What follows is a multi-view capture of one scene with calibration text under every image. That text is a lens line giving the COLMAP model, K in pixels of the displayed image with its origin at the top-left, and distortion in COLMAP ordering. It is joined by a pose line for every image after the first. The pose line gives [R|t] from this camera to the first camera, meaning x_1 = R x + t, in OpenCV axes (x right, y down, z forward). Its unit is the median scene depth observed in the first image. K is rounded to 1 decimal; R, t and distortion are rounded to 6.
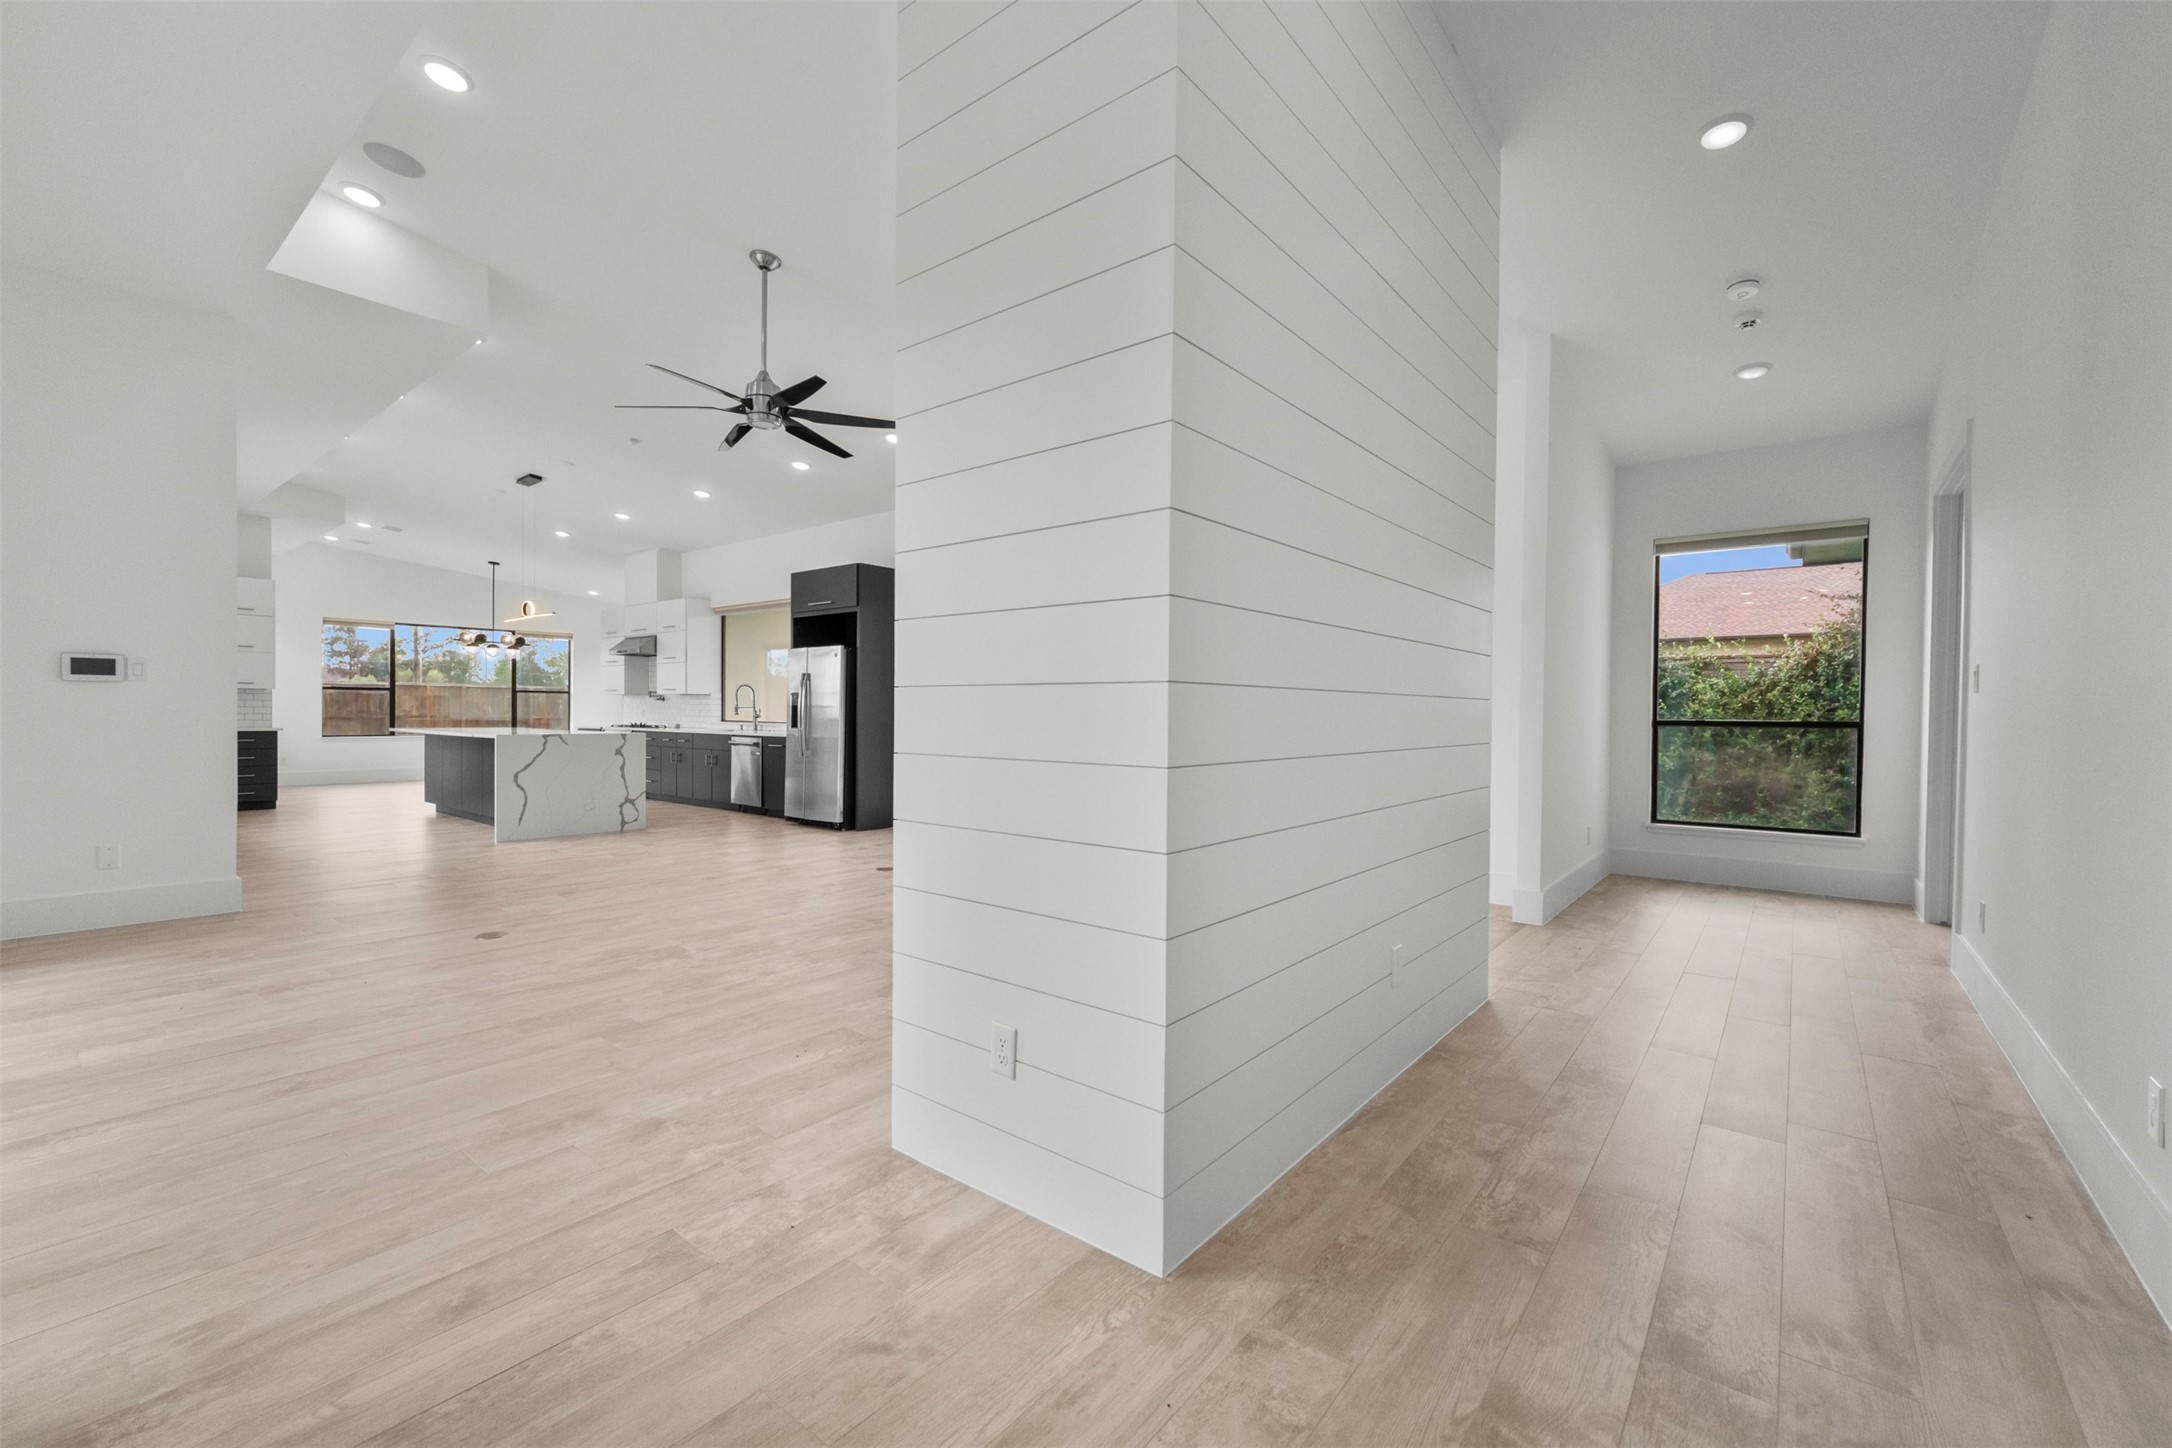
lens RADIAL K [[890.5, 0, 1084.7], [0, 890.5, 721.7], [0, 0, 1]] dist [0.002391, -0.000553]
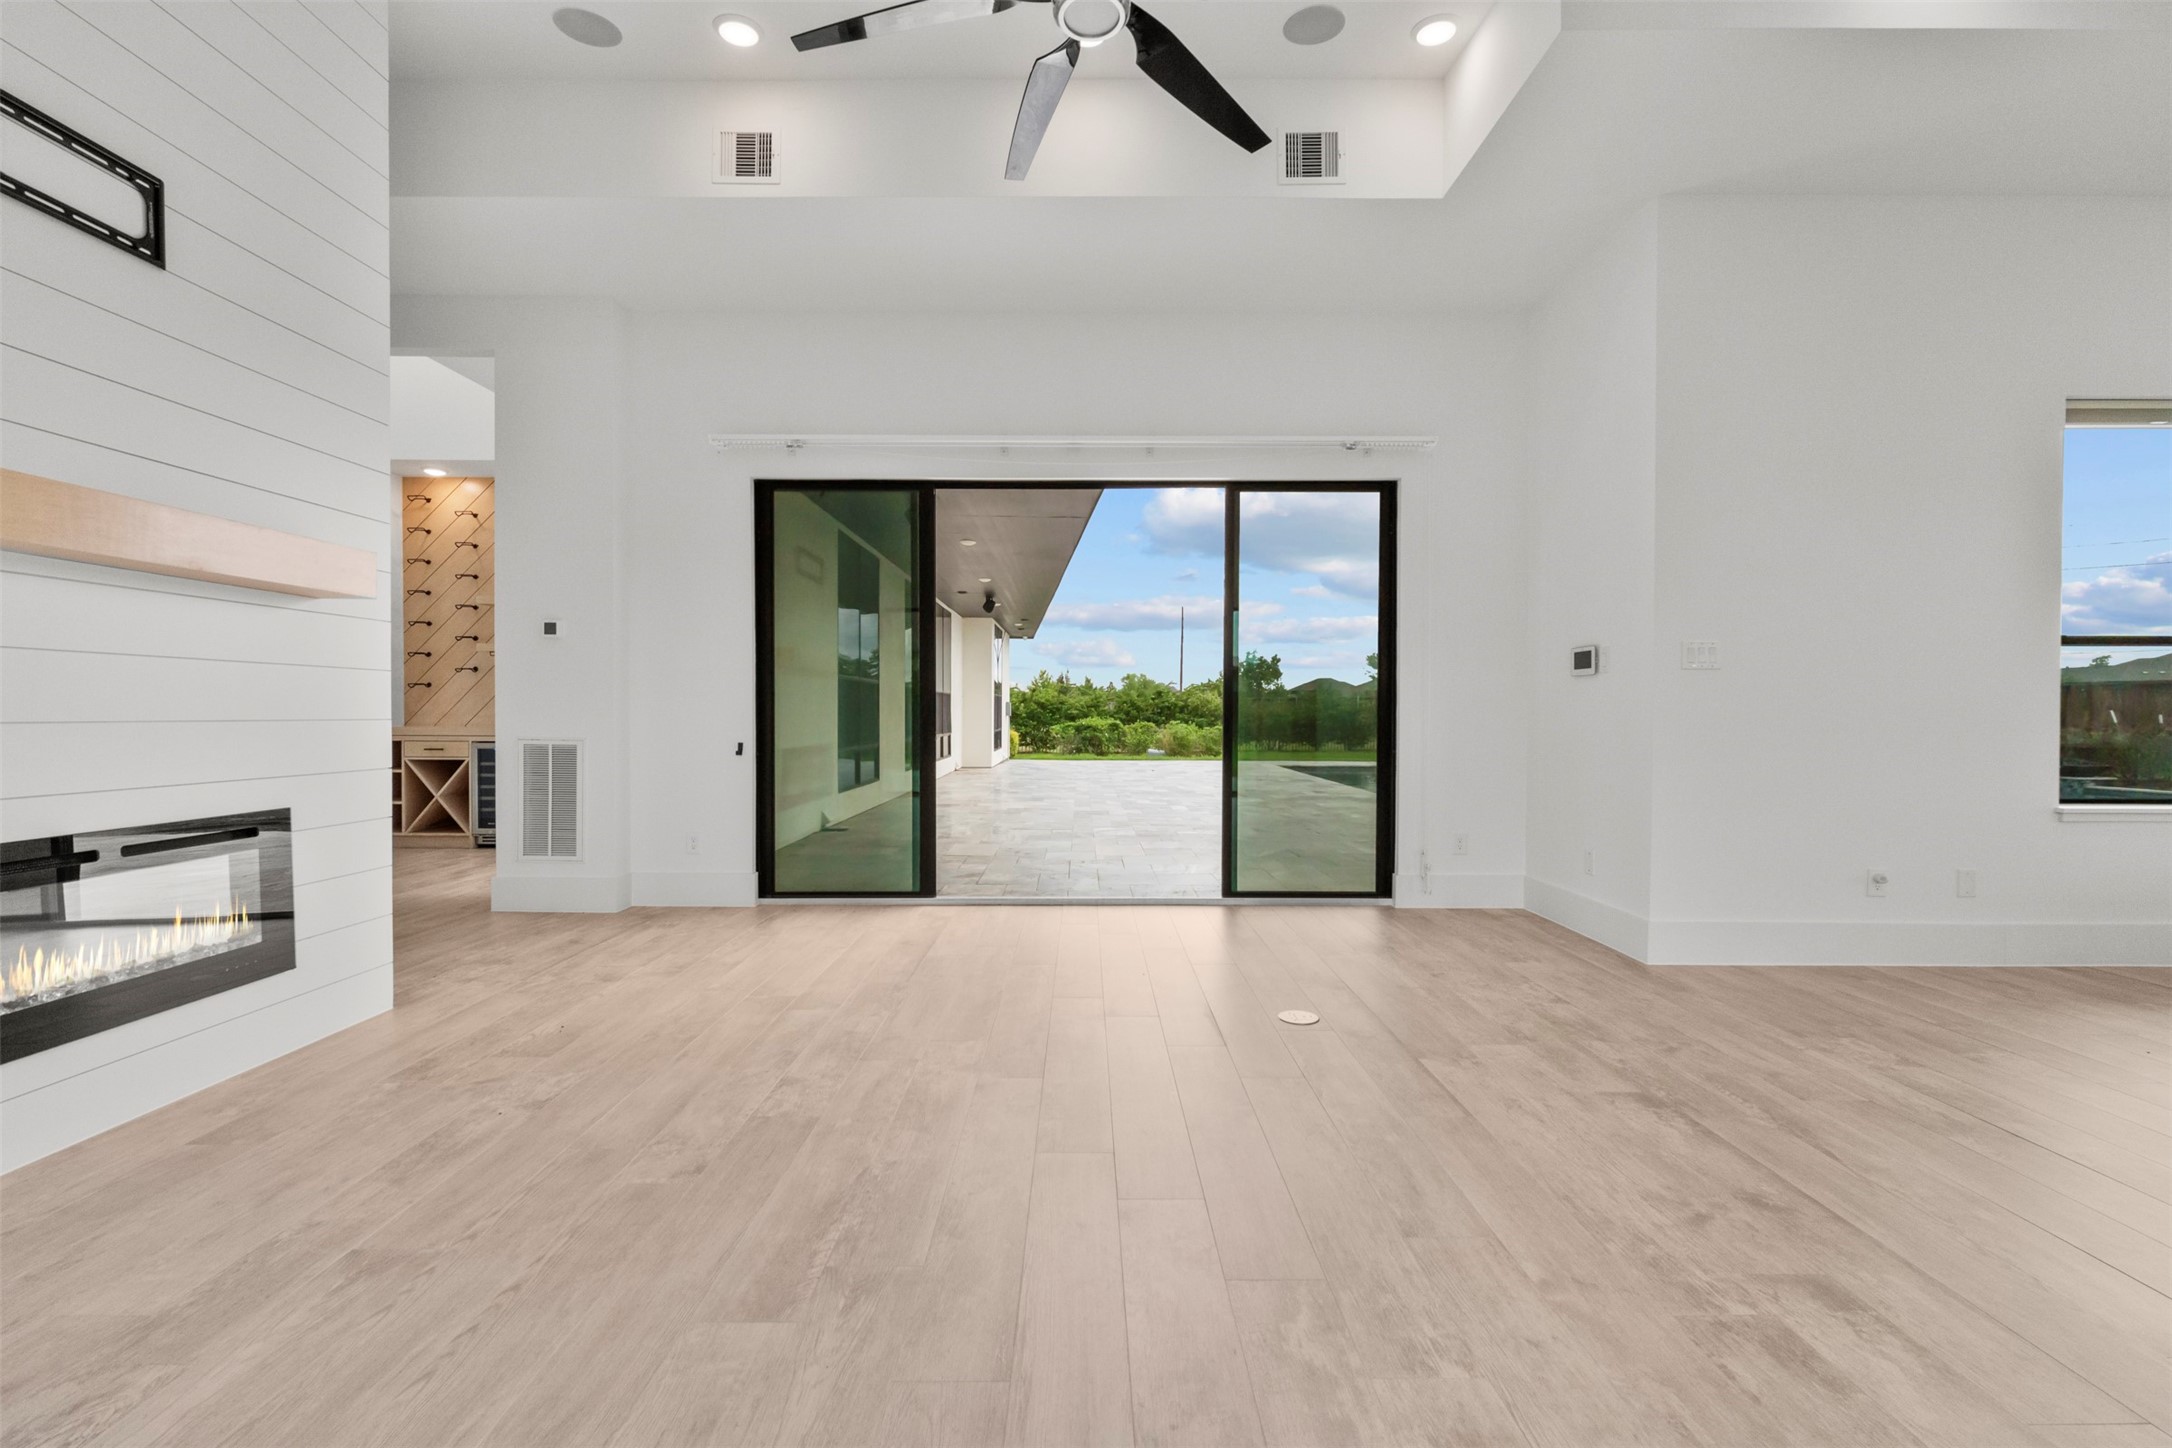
lens RADIAL K [[890.5, 0, 1088.9], [0, 890.5, 722.2], [0, 0, 1]] dist [0.002391, -0.000553]
pose [[-0.776472, -0.005721, -0.630125, -0.118000], [-0.018413, 0.999738, 0.013612, 0.002504], [0.629882, 0.022172, -0.776374, 1.742842]]
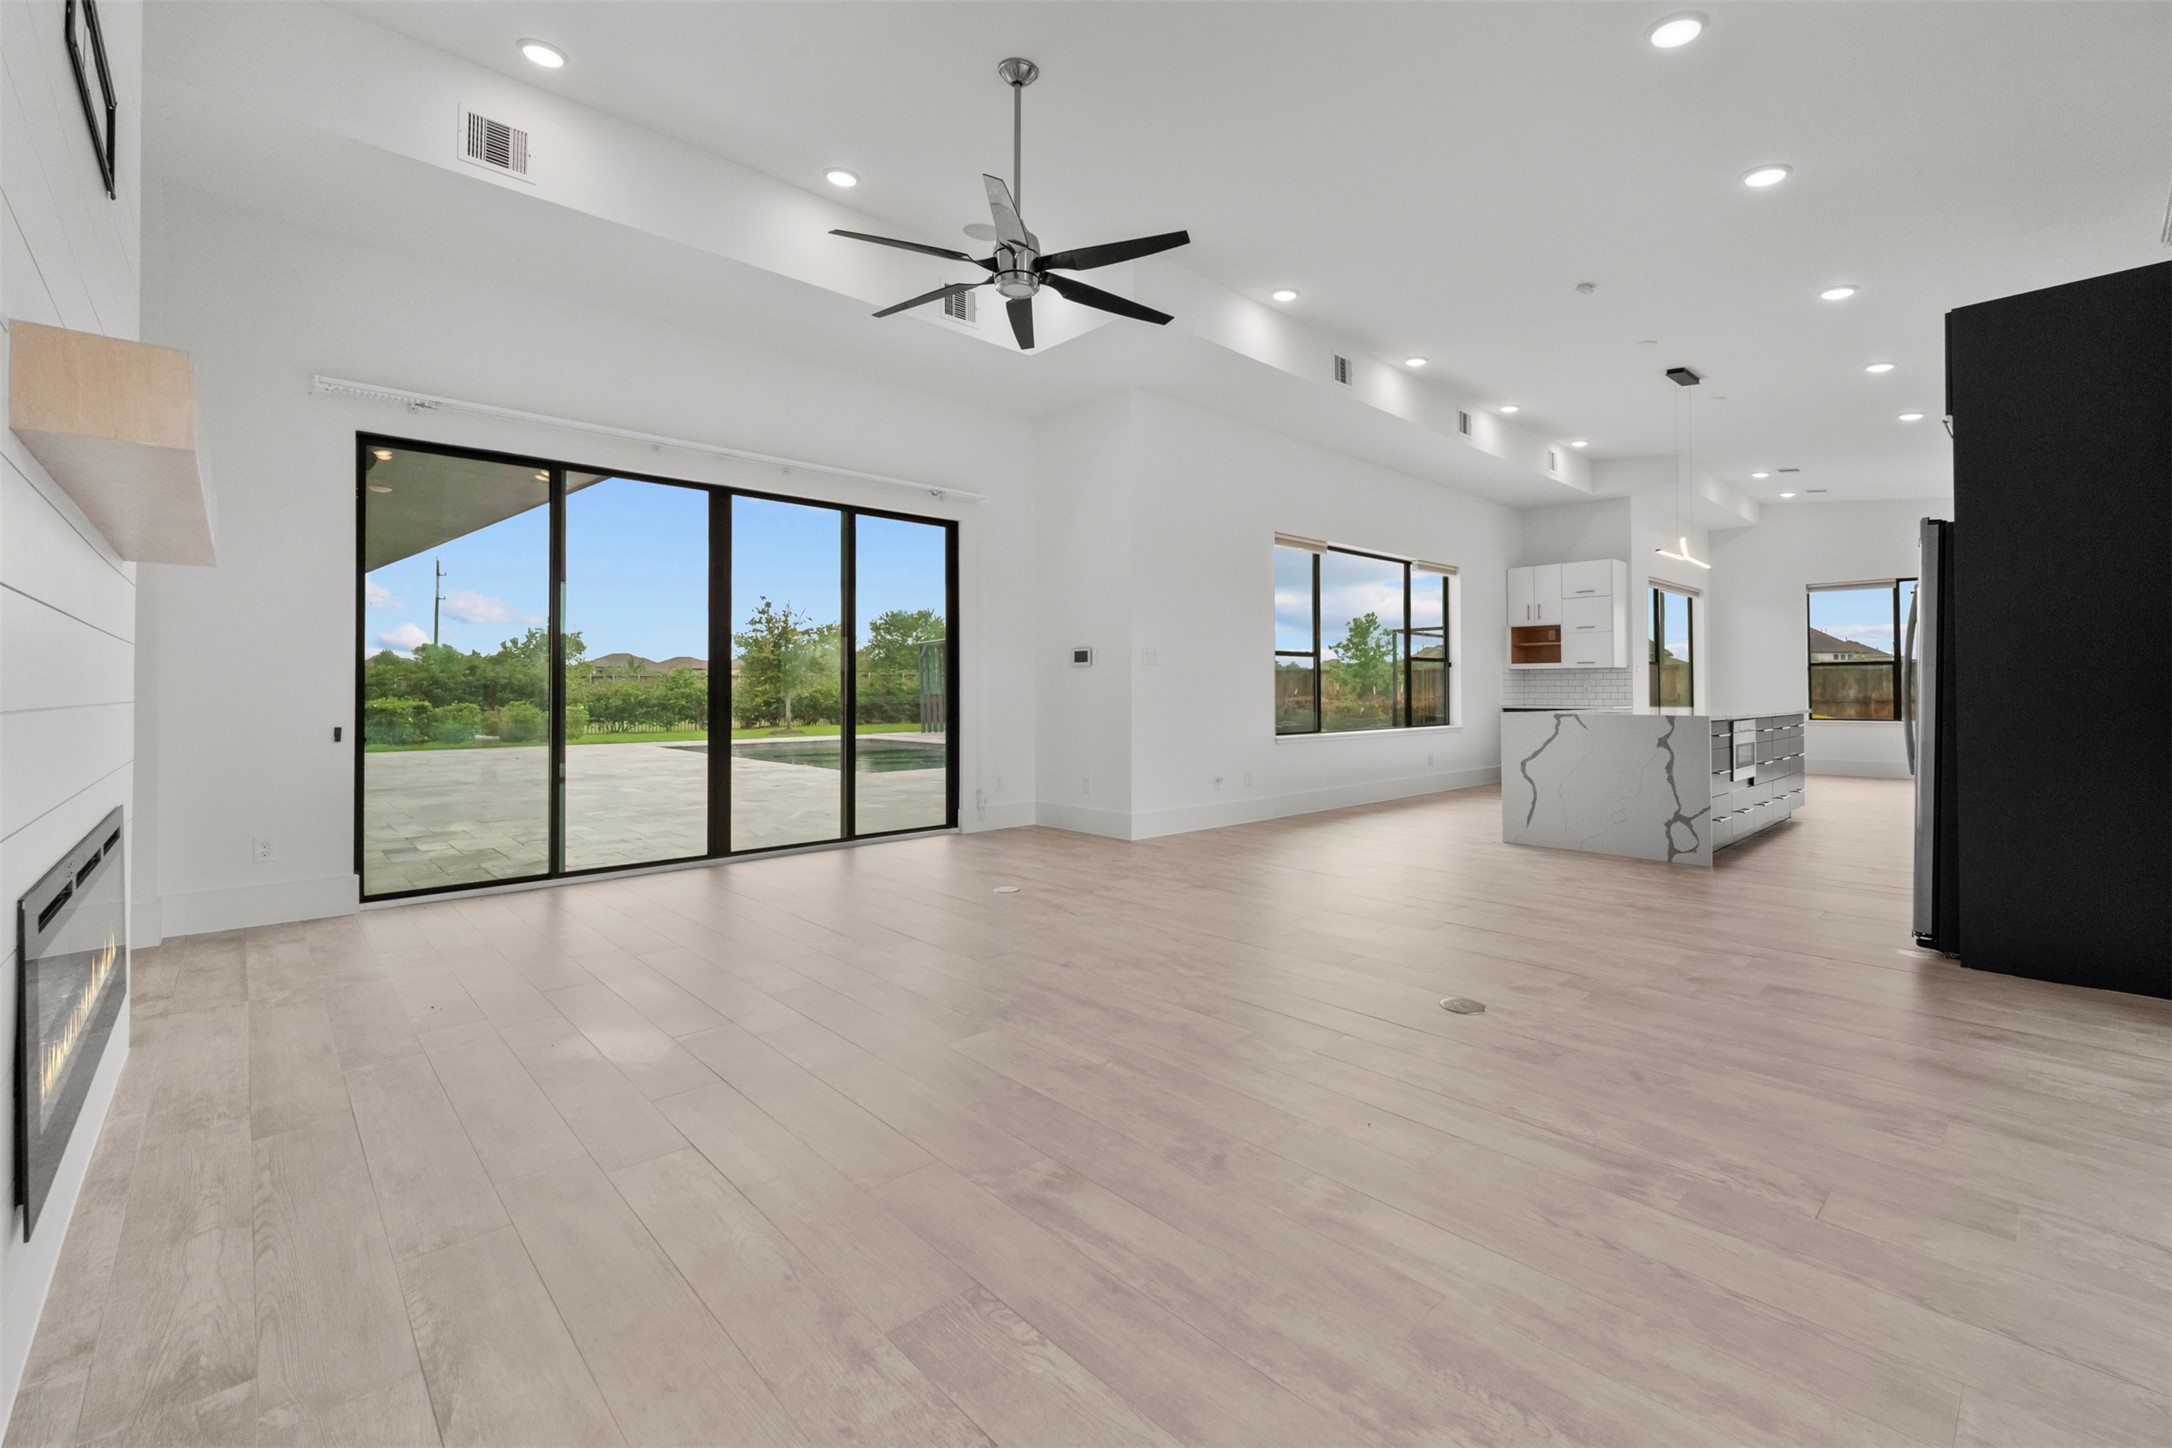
lens RADIAL K [[890.5, 0, 1092.6], [0, 890.5, 679.5], [0, 0, 1]] dist [0.002391, -0.000553]
pose [[-0.149060, -0.022088, -0.988582, 0.470485], [-0.011277, 0.999723, -0.020636, 0.010399], [0.988764, 0.008072, -0.149267, 1.529136]]
